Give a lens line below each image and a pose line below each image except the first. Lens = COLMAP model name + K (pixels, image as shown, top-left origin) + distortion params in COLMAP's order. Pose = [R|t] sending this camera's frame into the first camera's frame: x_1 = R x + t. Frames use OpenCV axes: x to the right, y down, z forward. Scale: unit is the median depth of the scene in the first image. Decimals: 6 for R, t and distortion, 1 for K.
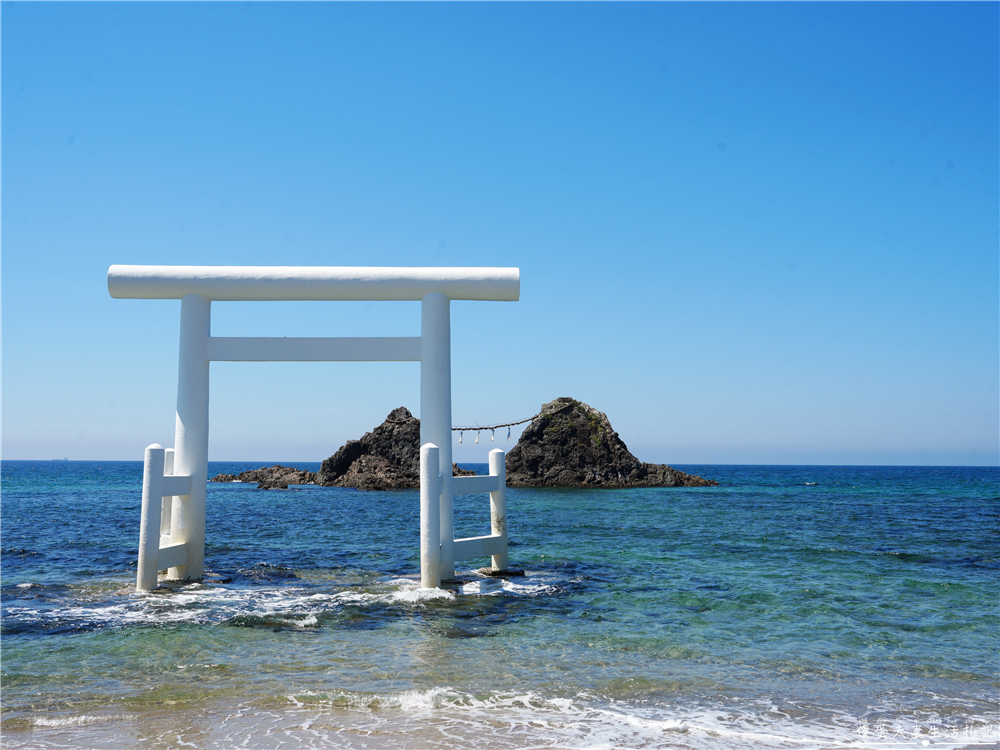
lens RADIAL K [[1165.7, 0, 497.3], [0, 1165.7, 380.2], [0, 0, 1]] dist [0.003877, 0.000000]
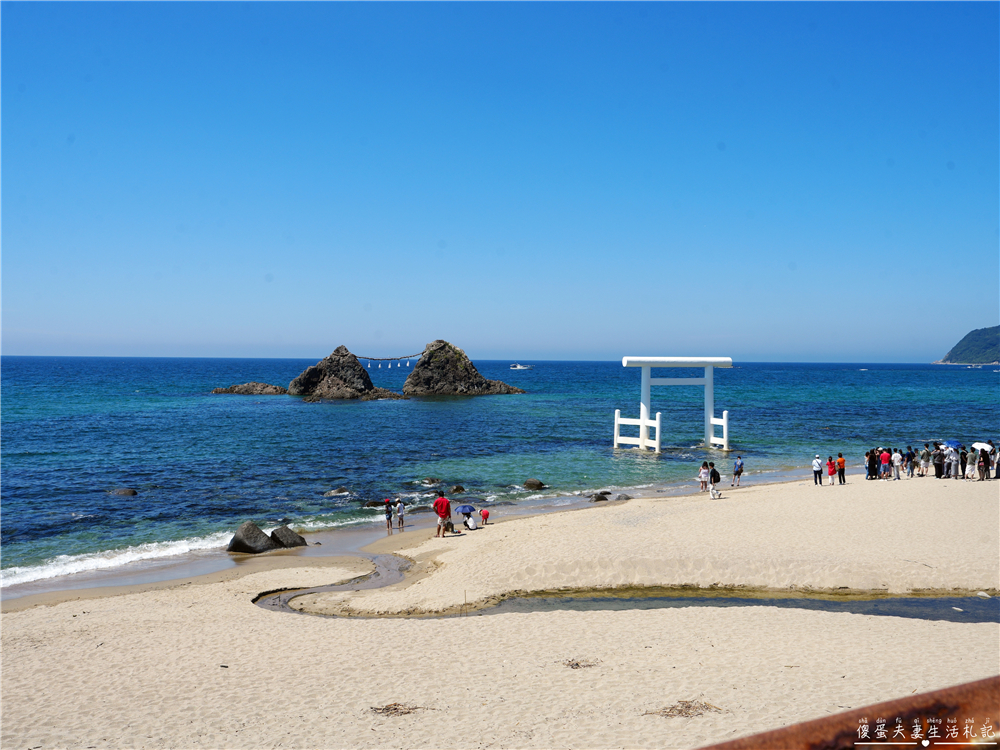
lens RADIAL K [[926.2, 0, 494.1], [0, 926.2, 375.2], [0, 0, 1]] dist [-0.026640, 0.000000]
pose [[0.947506, -0.004712, 0.319703, -0.297546], [-0.024138, 0.995984, 0.086216, -0.051762], [-0.318825, -0.089407, 0.943587, -0.266997]]
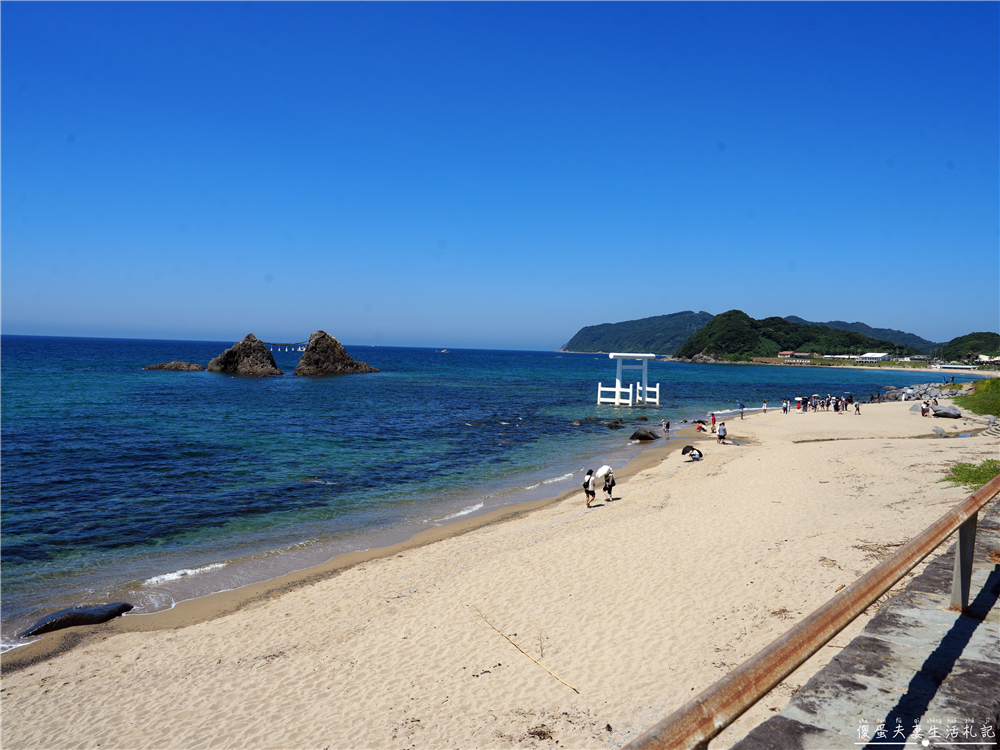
lens RADIAL K [[813.6, 0, 475.8], [0, 813.6, 362.1], [0, 0, 1]] dist [-0.084099, 0.000231]
pose [[0.780041, 0.005837, 0.625701, -0.675448], [-0.068875, 0.994681, 0.076585, -0.063098], [-0.621926, -0.102835, 0.776294, -0.349002]]
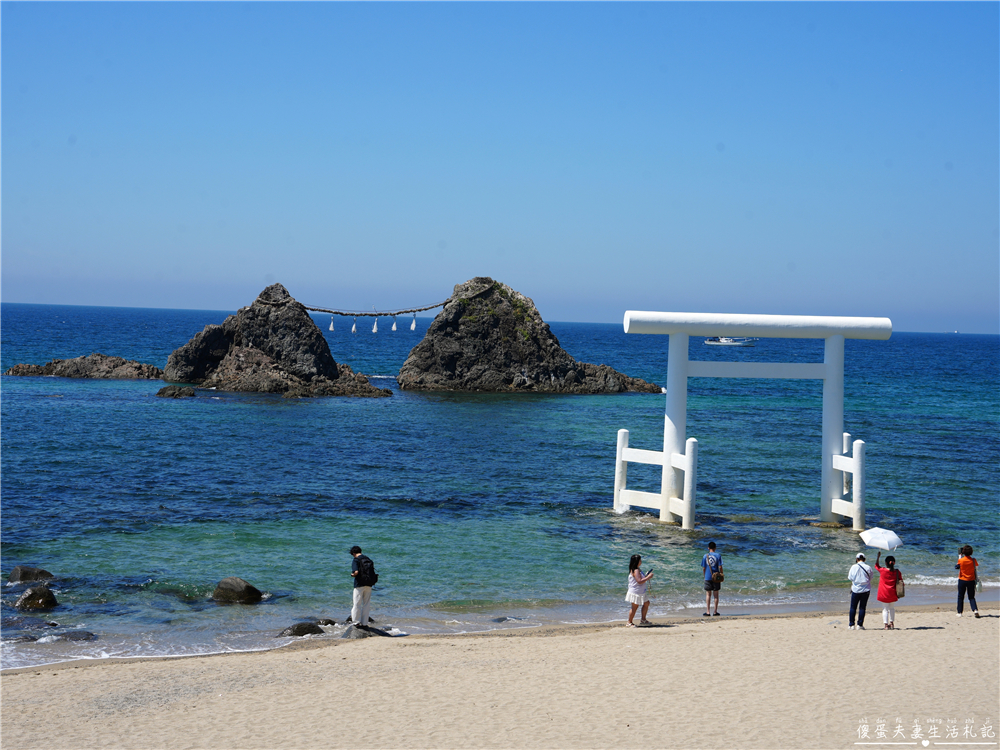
lens RADIAL K [[1858.3, 0, 500.0], [0, 1858.3, 375.8], [0, 0, 1]] dist [0.260350, 0.000000]
pose [[0.980086, 0.018940, 0.197669, -0.185865], [-0.039606, 0.994085, 0.101127, -0.048604], [-0.194584, -0.106942, 0.975039, -0.248244]]
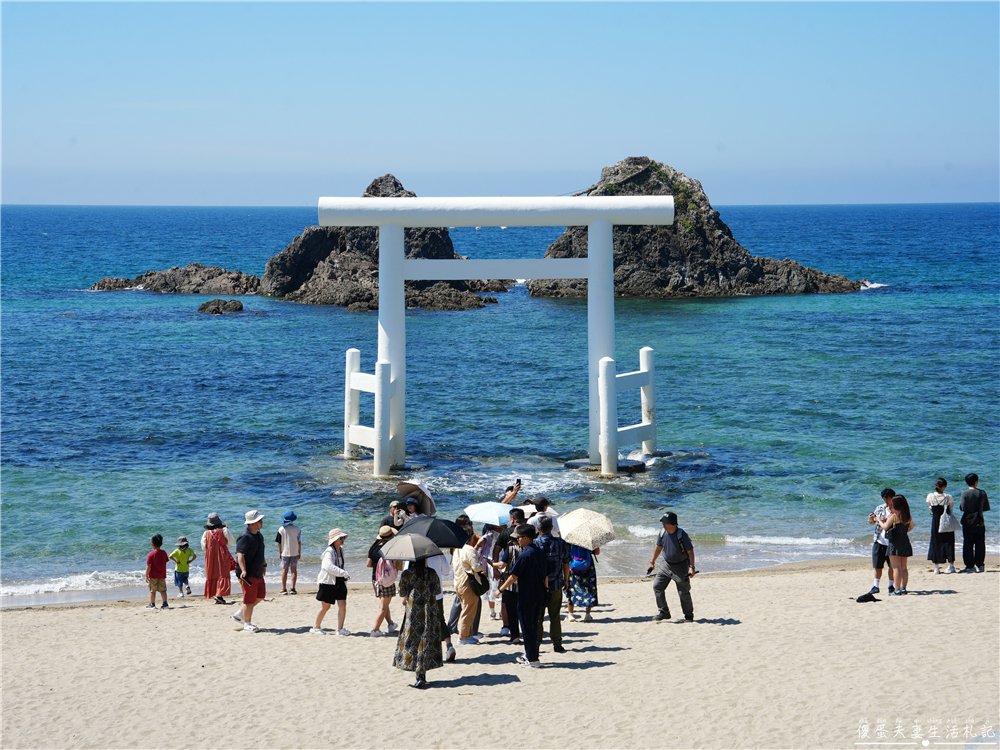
lens RADIAL K [[2160.0, 0, 499.2], [0, 2160.0, 381.2], [0, 0, 1]] dist [0.316072, 0.000000]
pose [[0.999896, -0.009470, 0.010898, -0.034819], [0.007711, 0.988438, 0.151428, -0.047362], [-0.012206, -0.151329, 0.988408, -0.223108]]
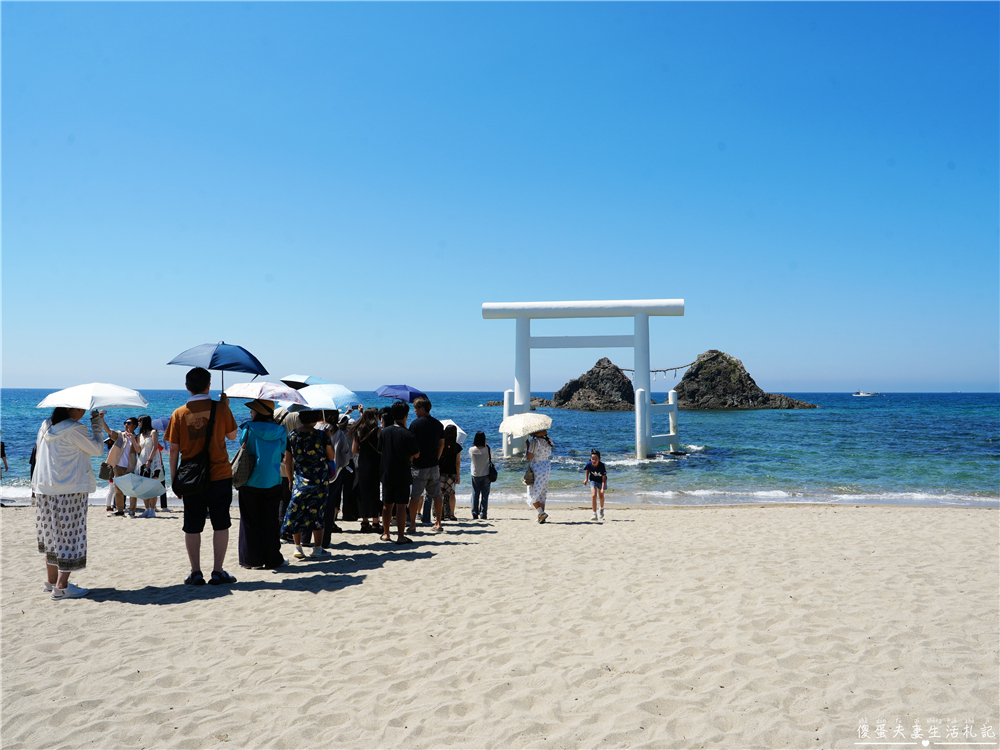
lens RADIAL K [[813.6, 0, 500.1], [0, 813.6, 379.6], [0, 0, 1]] dist [-0.084099, 0.000231]
pose [[0.979649, -0.006400, -0.200617, -0.002398], [0.017486, 0.998413, 0.053539, -0.007926], [0.199956, -0.055957, 0.978206, -0.082701]]
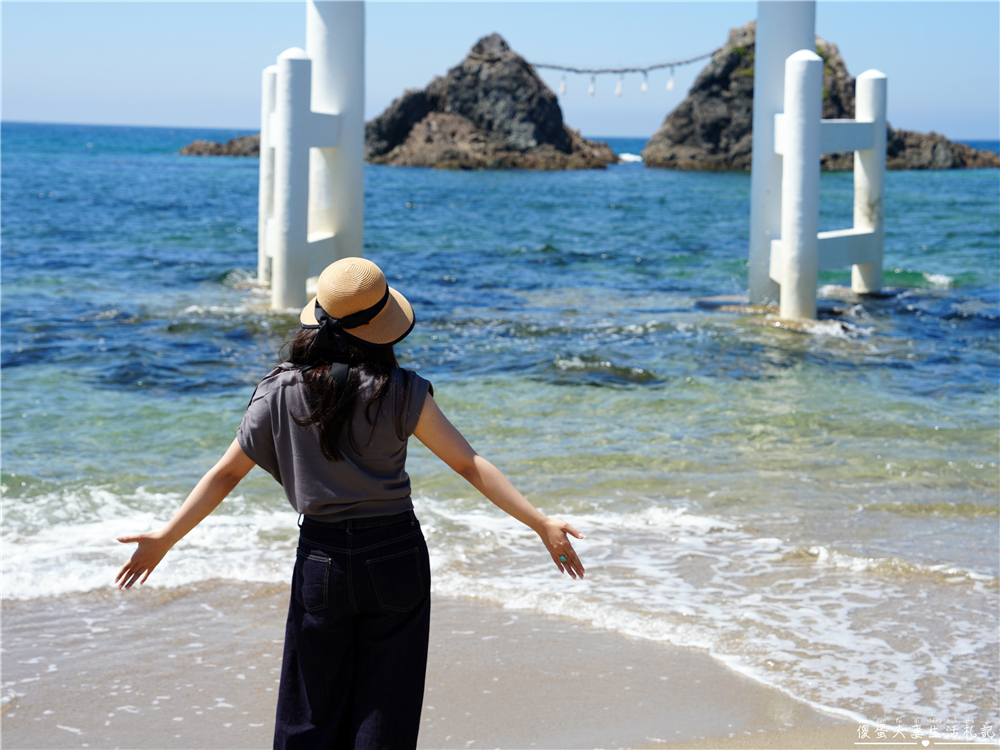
lens RADIAL K [[1858.3, 0, 500.1], [0, 1858.3, 374.7], [0, 0, 1]] dist [0.260350, 0.000000]
pose [[0.998502, 0.018700, -0.051412, -0.026638], [-0.008208, 0.980337, 0.197159, 0.005297], [0.054087, -0.196442, 0.979023, 0.020008]]
